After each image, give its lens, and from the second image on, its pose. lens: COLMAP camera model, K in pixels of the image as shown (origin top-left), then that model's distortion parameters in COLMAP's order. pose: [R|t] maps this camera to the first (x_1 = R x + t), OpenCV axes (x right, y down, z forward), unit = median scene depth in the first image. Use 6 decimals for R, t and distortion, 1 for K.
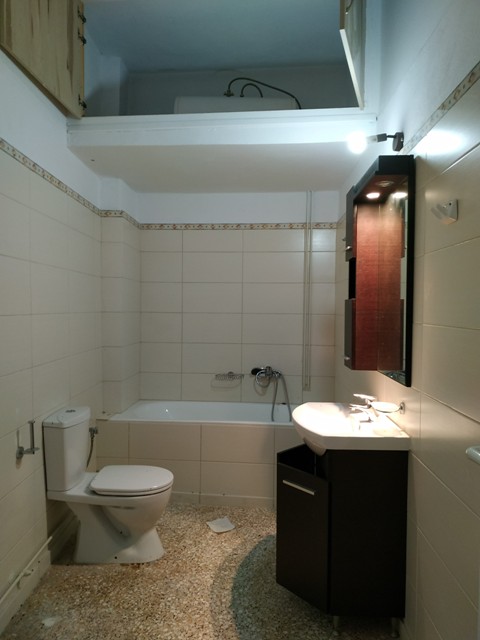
lens RADIAL K [[473.2, 0, 240.0], [0, 473.2, 320.0], [0, 0, 1]] dist [-0.008078, -0.009183]
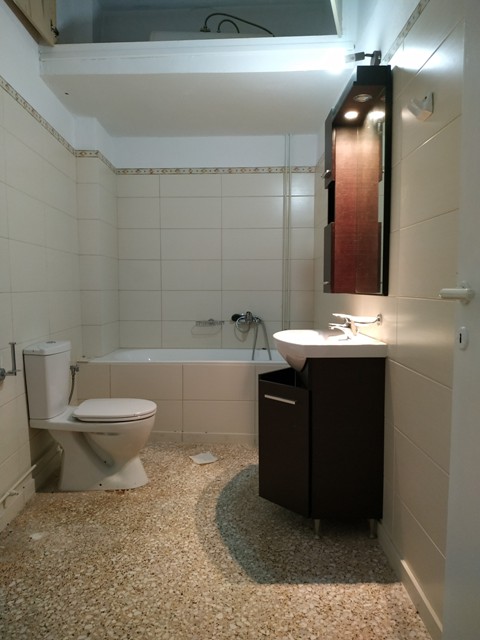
lens RADIAL K [[479.1, 0, 240.0], [0, 479.1, 320.0], [0, 0, 1]] dist [-0.012046, -0.009436]
pose [[0.998881, -0.013283, 0.045400, -0.006093], [0.011288, 0.998971, 0.043921, 0.103921], [-0.045936, -0.043359, 0.998003, -0.019829]]
